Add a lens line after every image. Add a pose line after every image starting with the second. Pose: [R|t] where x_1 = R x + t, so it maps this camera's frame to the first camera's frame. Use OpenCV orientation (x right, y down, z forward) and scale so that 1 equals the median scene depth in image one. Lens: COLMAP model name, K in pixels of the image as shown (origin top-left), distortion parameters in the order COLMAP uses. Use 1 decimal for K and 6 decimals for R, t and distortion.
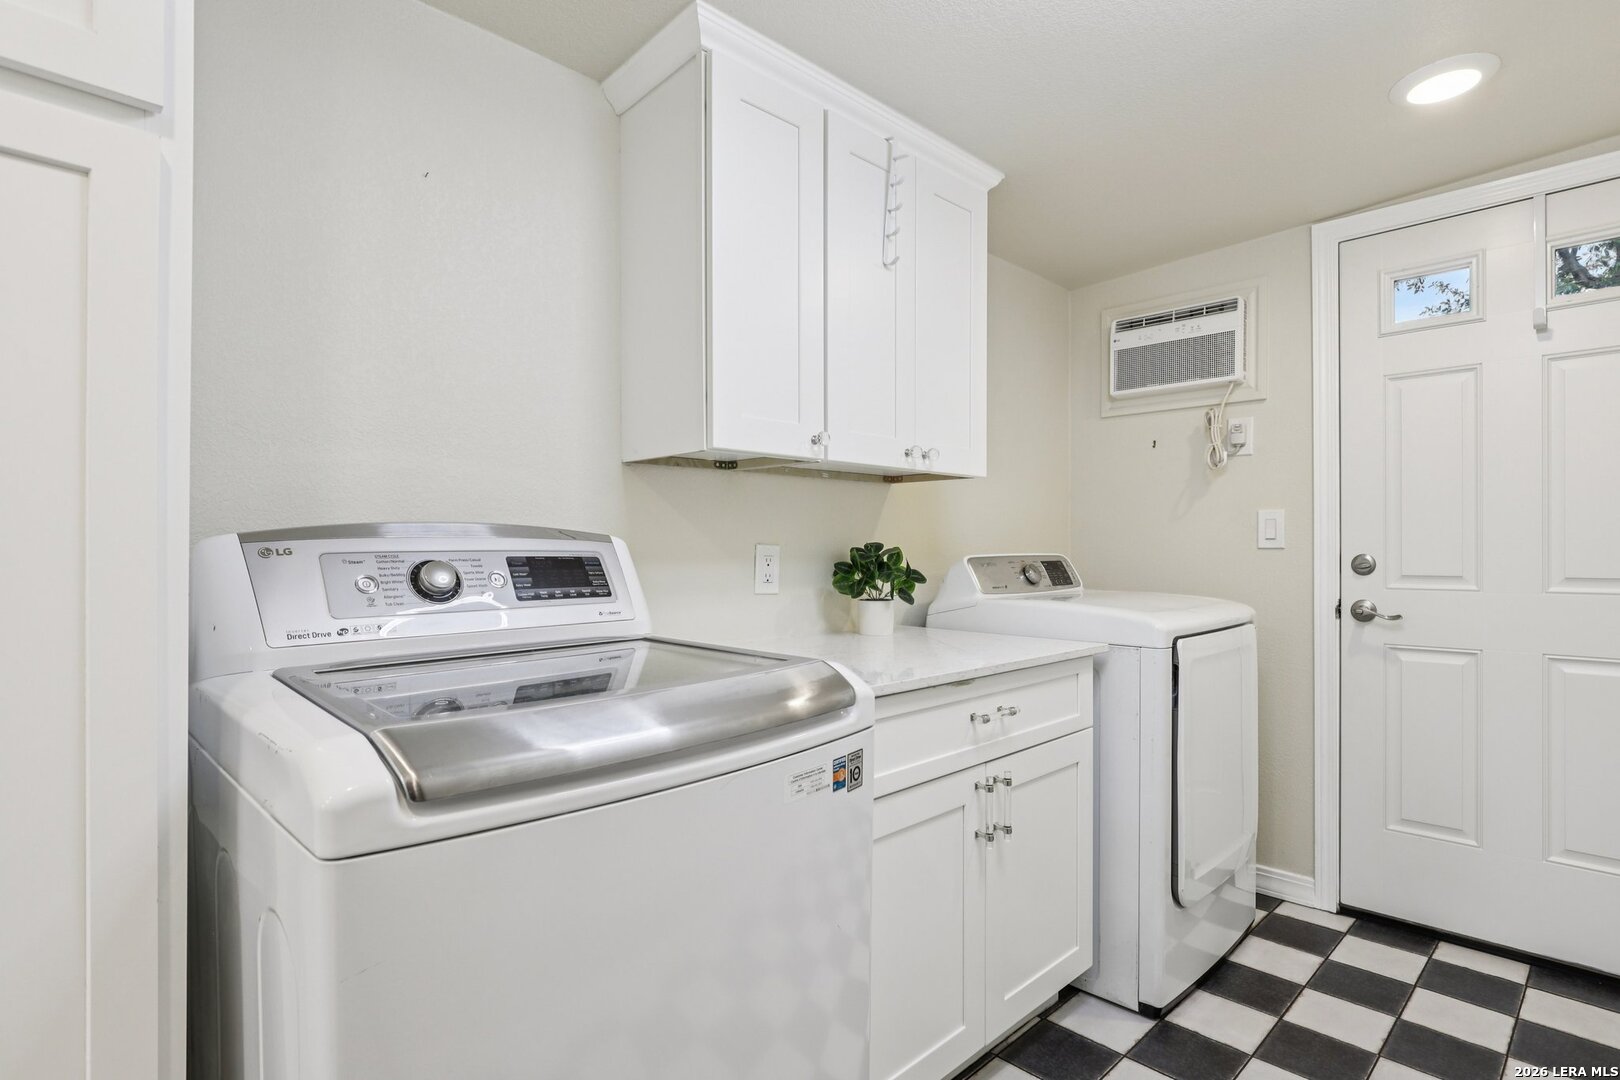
lens RADIAL K [[831.5, 0, 811.3], [0, 831.5, 549.3], [0, 0, 1]] dist [-0.000187, 0.000756]
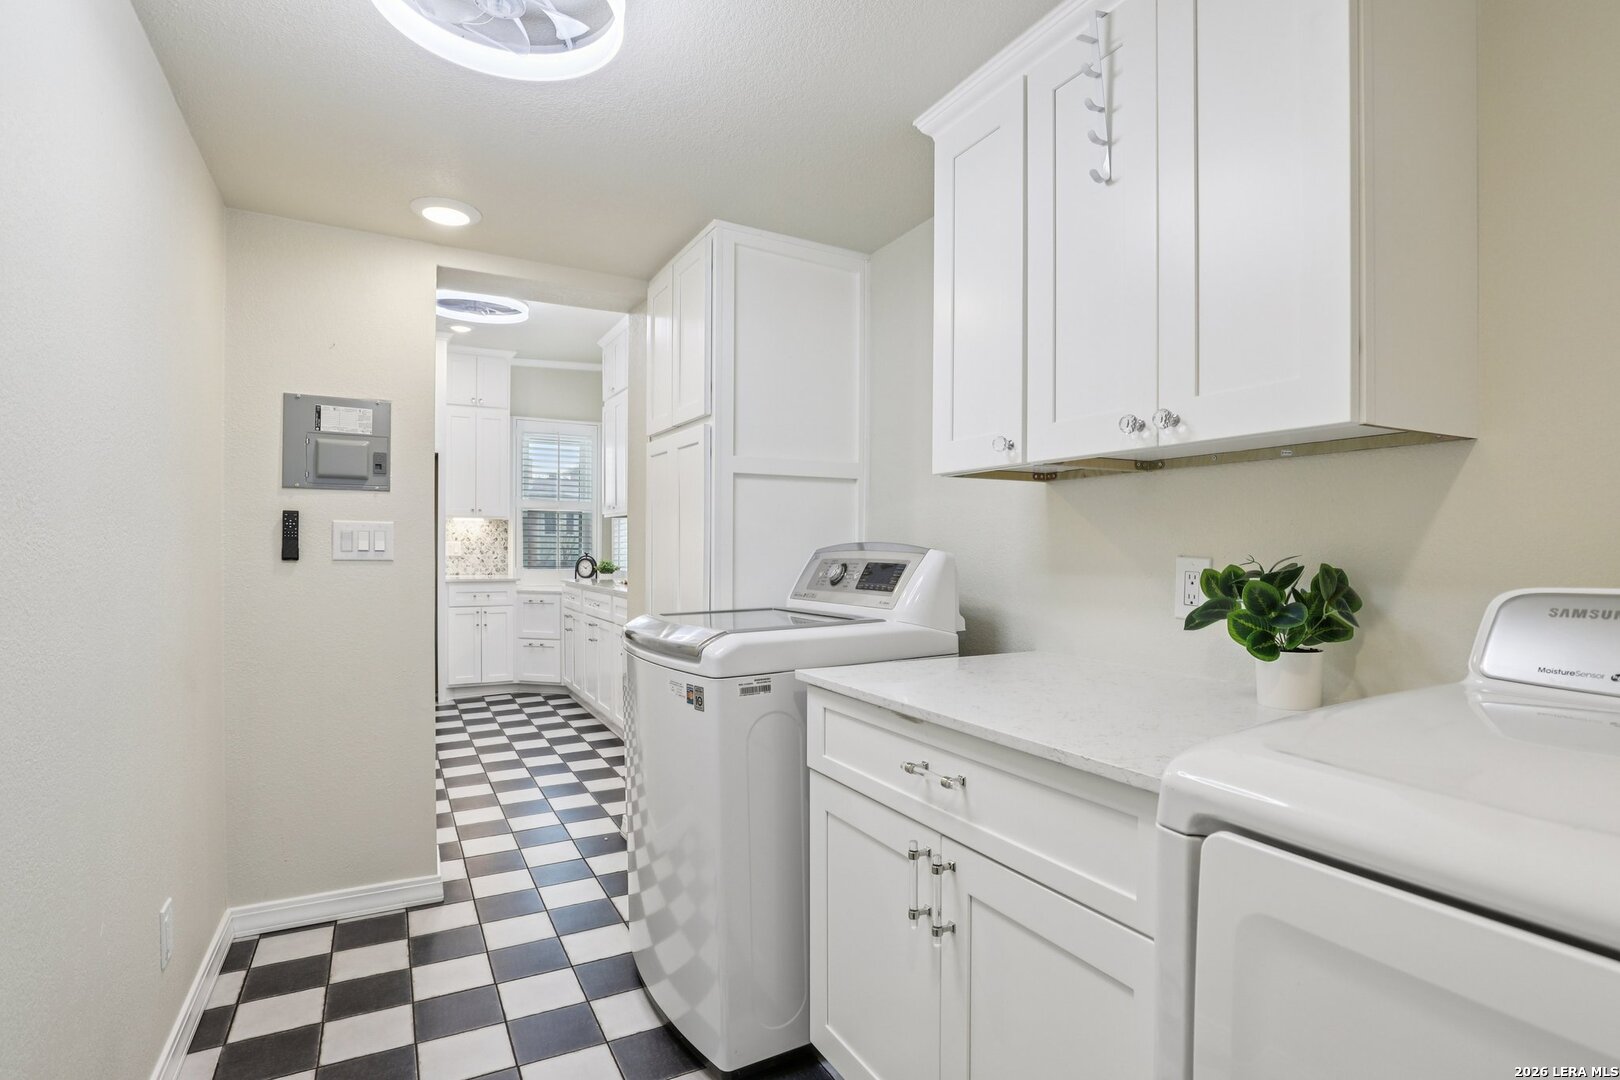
lens RADIAL K [[831.5, 0, 802.9], [0, 831.5, 533.3], [0, 0, 1]] dist [-0.000187, 0.000756]
pose [[-0.294167, -0.010098, -0.955701, 1.009723], [-0.003225, 0.999949, -0.009573, -0.023829], [0.955749, 0.000266, -0.294184, 1.103418]]
